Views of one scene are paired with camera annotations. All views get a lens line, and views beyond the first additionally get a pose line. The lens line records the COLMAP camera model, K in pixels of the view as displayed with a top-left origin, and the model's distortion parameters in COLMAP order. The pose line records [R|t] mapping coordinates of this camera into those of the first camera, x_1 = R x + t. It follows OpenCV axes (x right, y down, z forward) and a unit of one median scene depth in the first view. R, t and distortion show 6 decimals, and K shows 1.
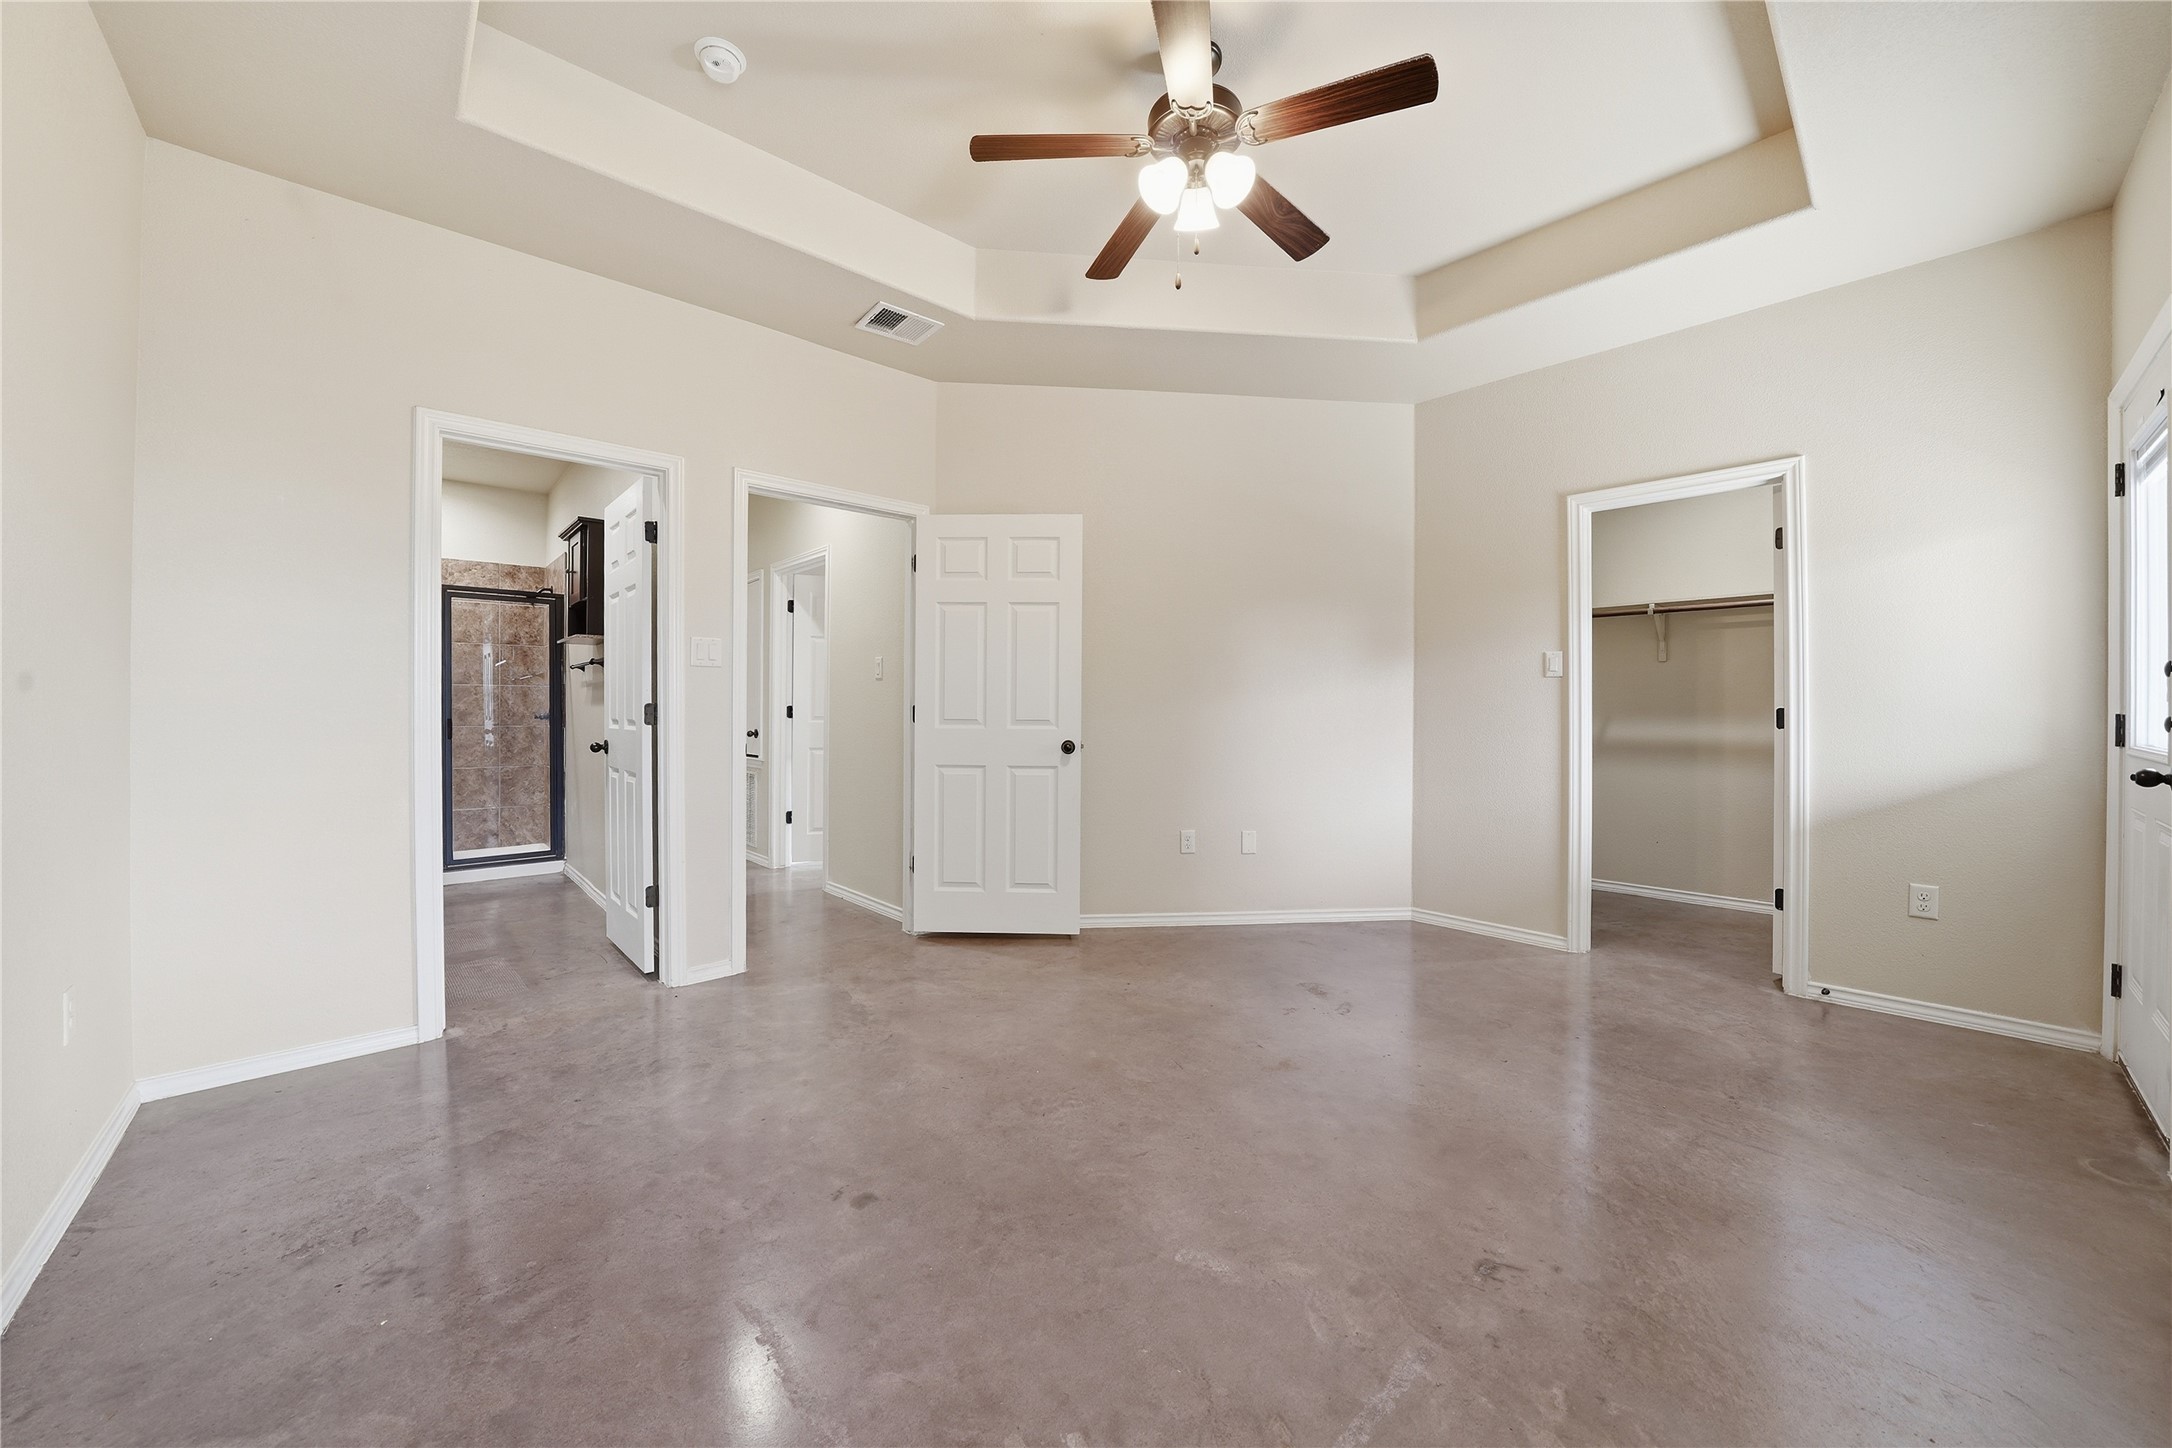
lens RADIAL K [[780.3, 0, 1084.5], [0, 780.3, 695.0], [0, 0, 1]] dist [-0.022705, 0.000371]
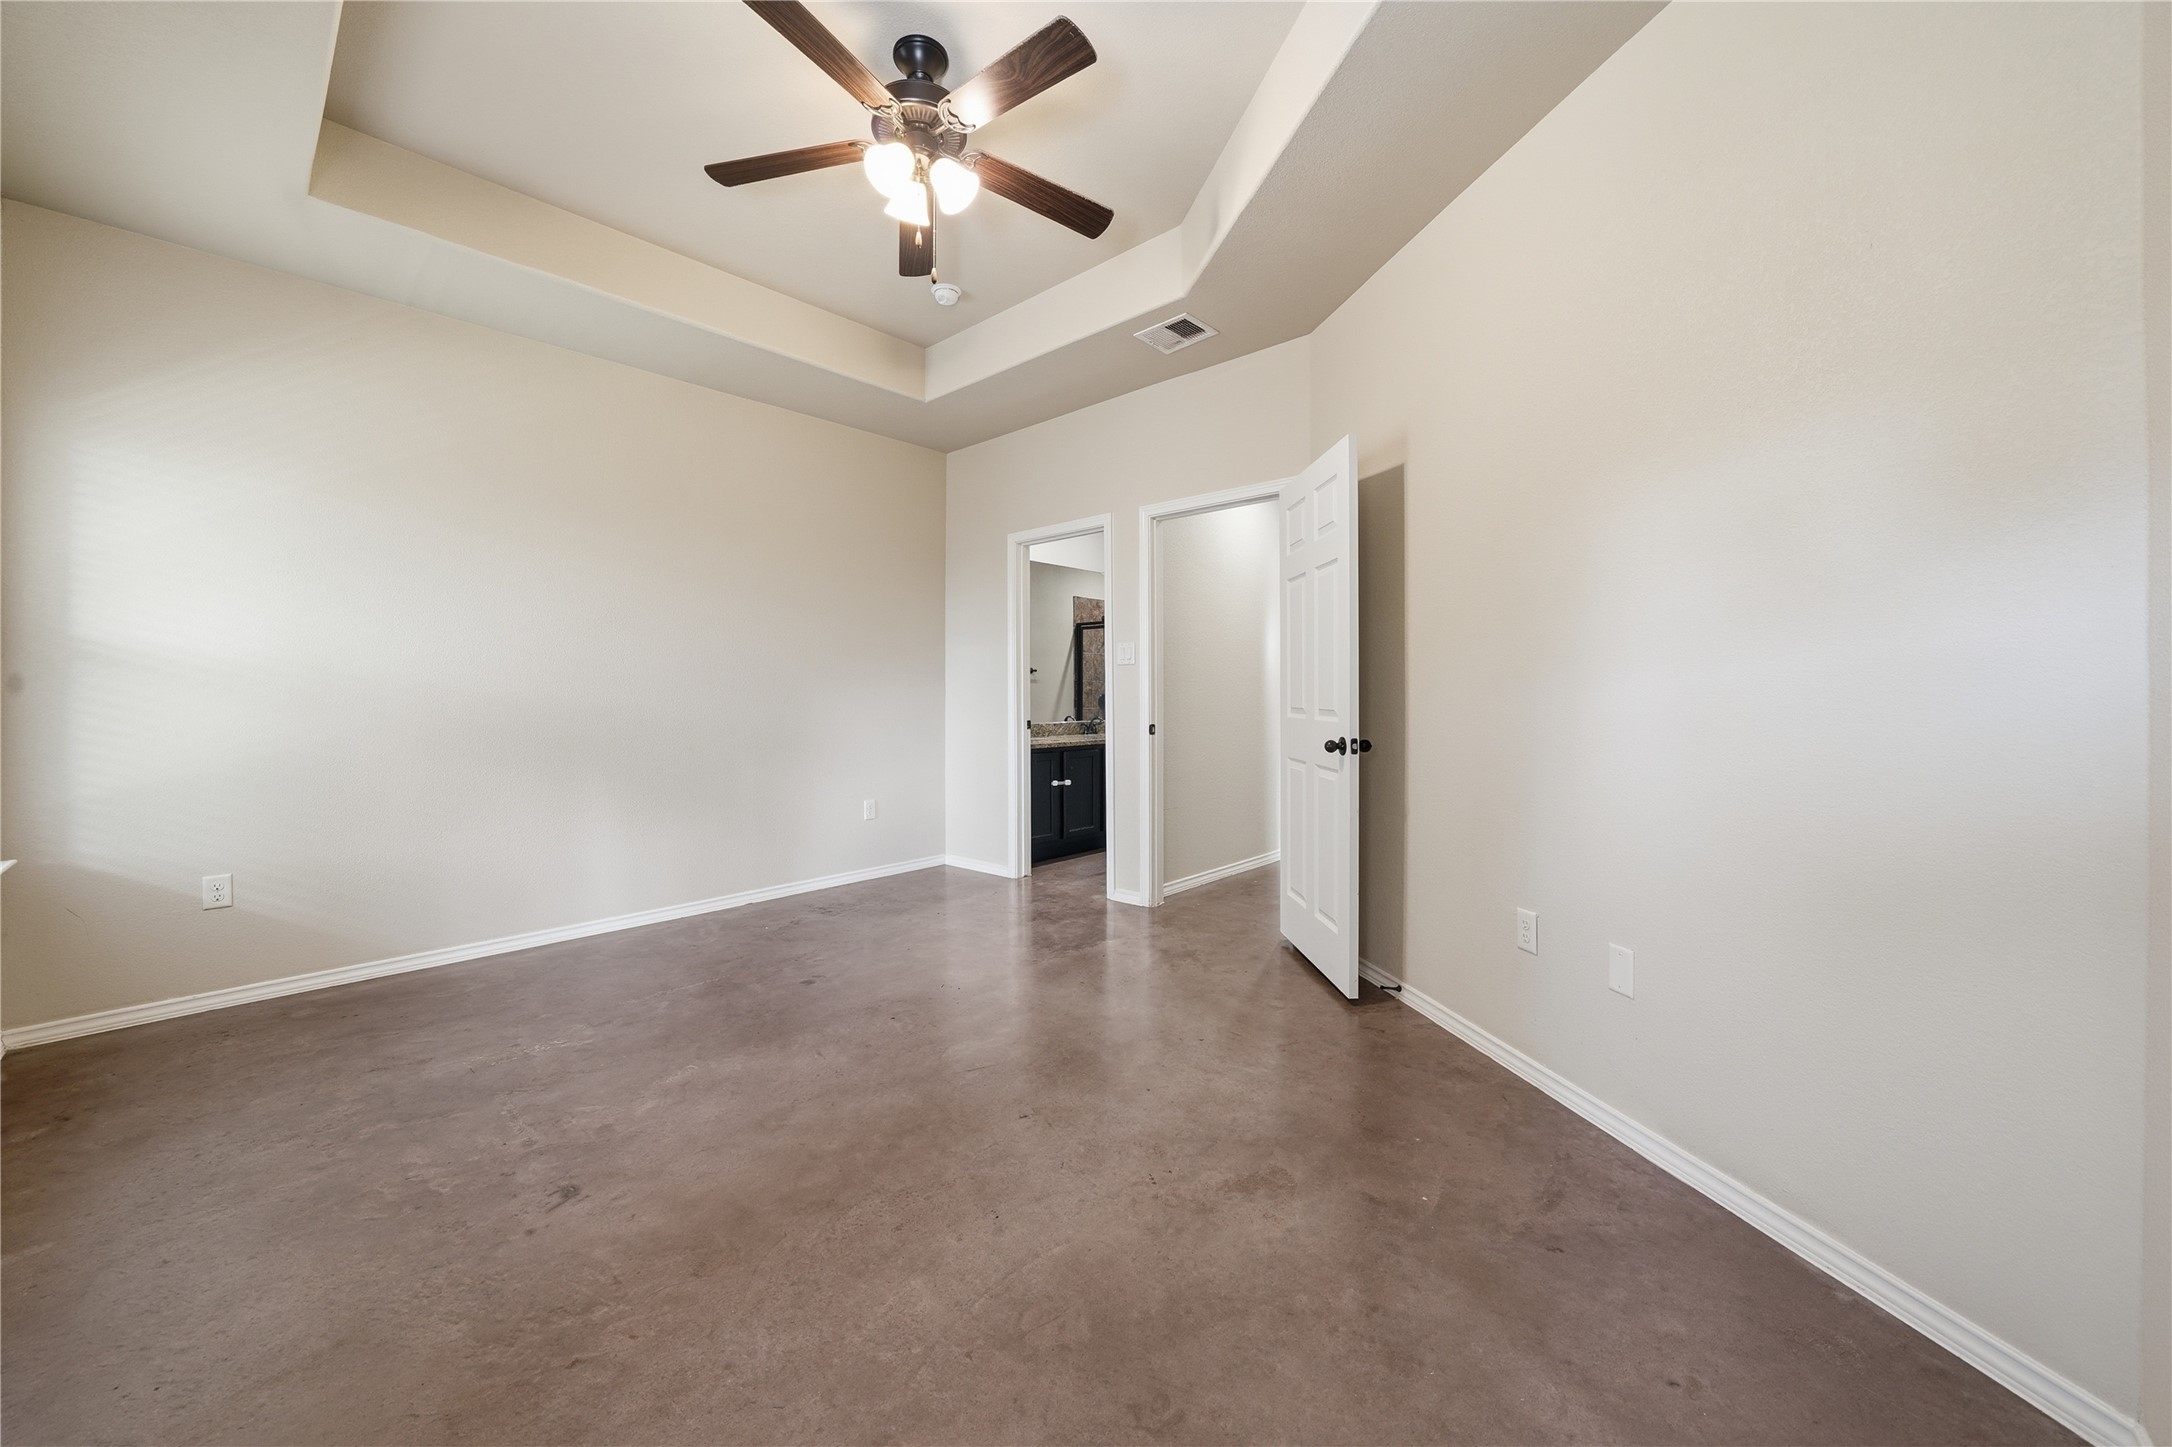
lens RADIAL K [[780.3, 0, 1084.5], [0, 780.3, 694.5], [0, 0, 1]] dist [-0.022705, 0.000371]
pose [[0.107415, -0.005225, -0.994201, 1.597317], [0.021650, 0.999761, -0.002915, 0.026721], [0.993979, -0.021212, 0.107502, 1.516830]]
